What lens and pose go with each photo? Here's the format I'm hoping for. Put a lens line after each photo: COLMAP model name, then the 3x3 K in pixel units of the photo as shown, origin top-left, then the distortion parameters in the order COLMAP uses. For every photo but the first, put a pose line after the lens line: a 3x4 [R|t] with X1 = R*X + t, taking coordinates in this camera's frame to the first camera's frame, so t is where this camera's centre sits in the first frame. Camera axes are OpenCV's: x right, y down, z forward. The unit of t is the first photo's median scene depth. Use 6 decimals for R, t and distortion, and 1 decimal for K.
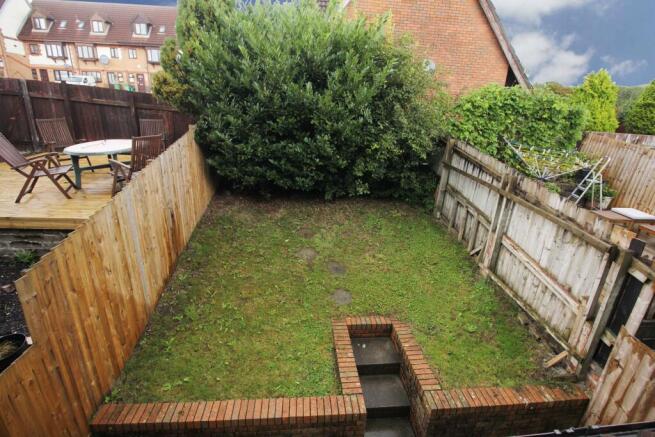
lens RADIAL K [[299.8, 0, 327.6], [0, 299.8, 220.2], [0, 0, 1]] dist [-0.013974, -0.002216]
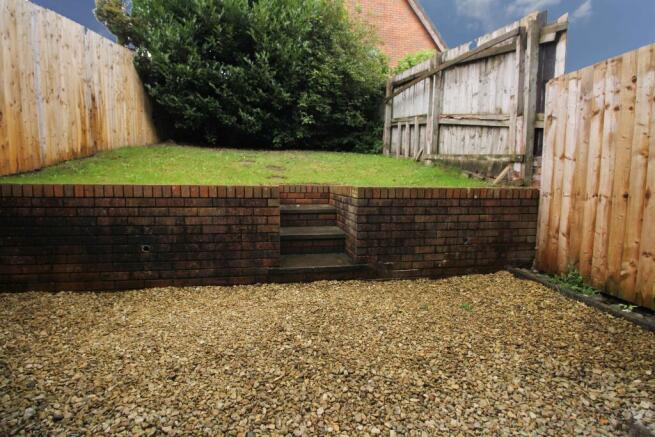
lens RADIAL K [[299.8, 0, 327.7], [0, 299.8, 218.1], [0, 0, 1]] dist [-0.013974, -0.002216]
pose [[0.996507, -0.041574, 0.072427, 0.112795], [0.056748, 0.973382, -0.222052, 0.507700], [-0.061268, 0.225387, 0.972341, 0.111503]]
